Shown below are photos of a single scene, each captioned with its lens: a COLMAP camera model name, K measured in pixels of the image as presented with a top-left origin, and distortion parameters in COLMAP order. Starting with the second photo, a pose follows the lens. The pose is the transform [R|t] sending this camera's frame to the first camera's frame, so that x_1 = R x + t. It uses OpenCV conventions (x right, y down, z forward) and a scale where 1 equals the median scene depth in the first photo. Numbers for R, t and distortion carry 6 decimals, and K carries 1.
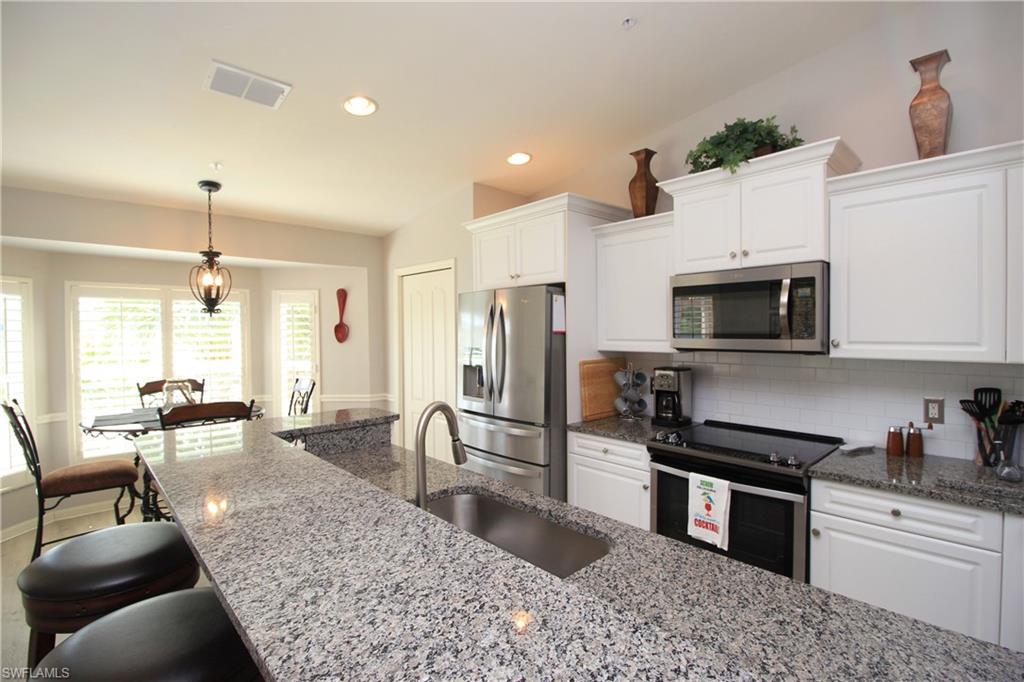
lens RADIAL K [[475.3, 0, 517.2], [0, 475.3, 342.2], [0, 0, 1]] dist [-0.014513, -0.003621]
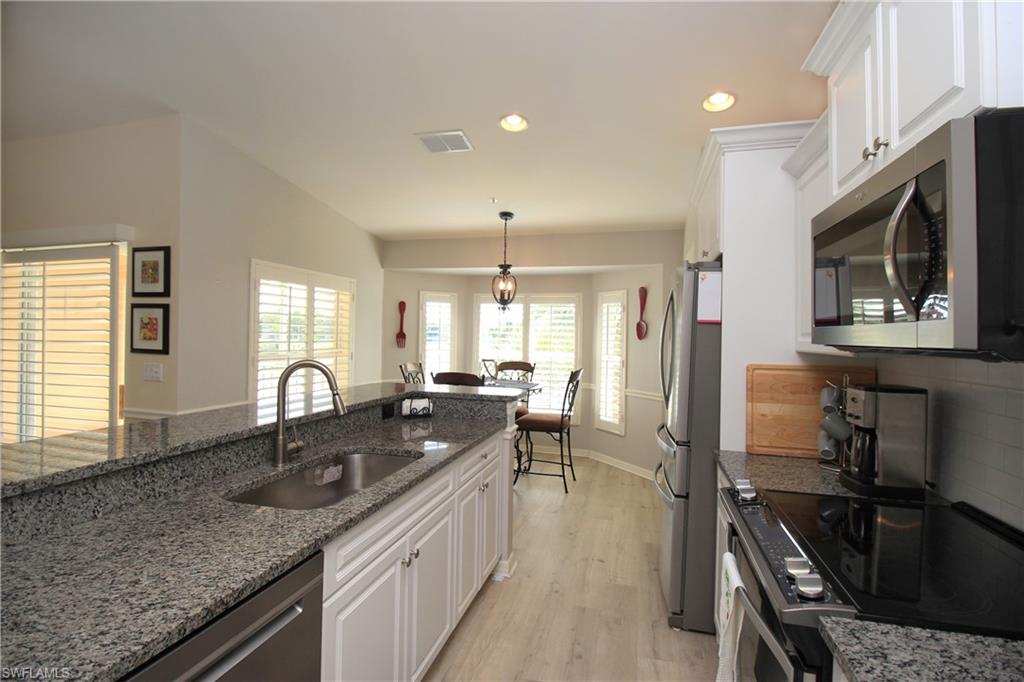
lens RADIAL K [[475.3, 0, 510.7], [0, 475.3, 336.1], [0, 0, 1]] dist [-0.014513, -0.003621]
pose [[0.522232, 0.016887, -0.852637, 0.505624], [-0.043812, 0.999015, -0.007048, 0.018055], [0.851678, 0.041036, 0.522457, 0.322917]]
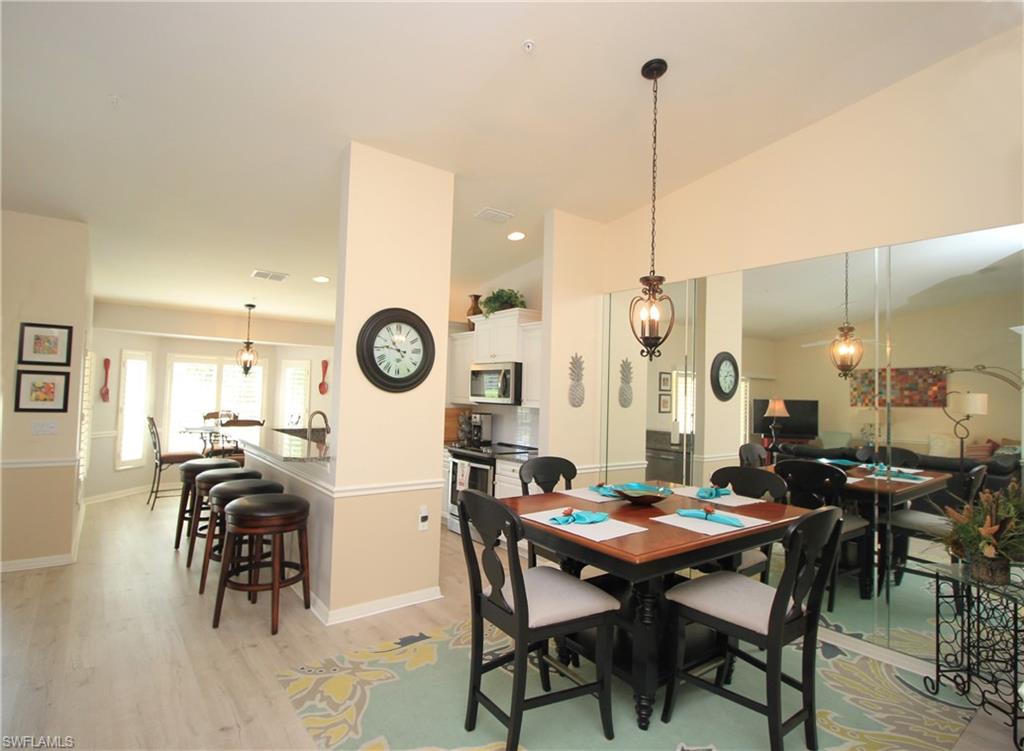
lens RADIAL K [[523.3, 0, 509.2], [0, 523.3, 369.8], [0, 0, 1]] dist [-0.017715, 0.000294]
pose [[0.995208, 0.030553, -0.092887, 0.556340], [-0.036965, 0.996993, -0.068107, 0.019124], [0.090527, 0.071214, 0.993345, -0.921021]]
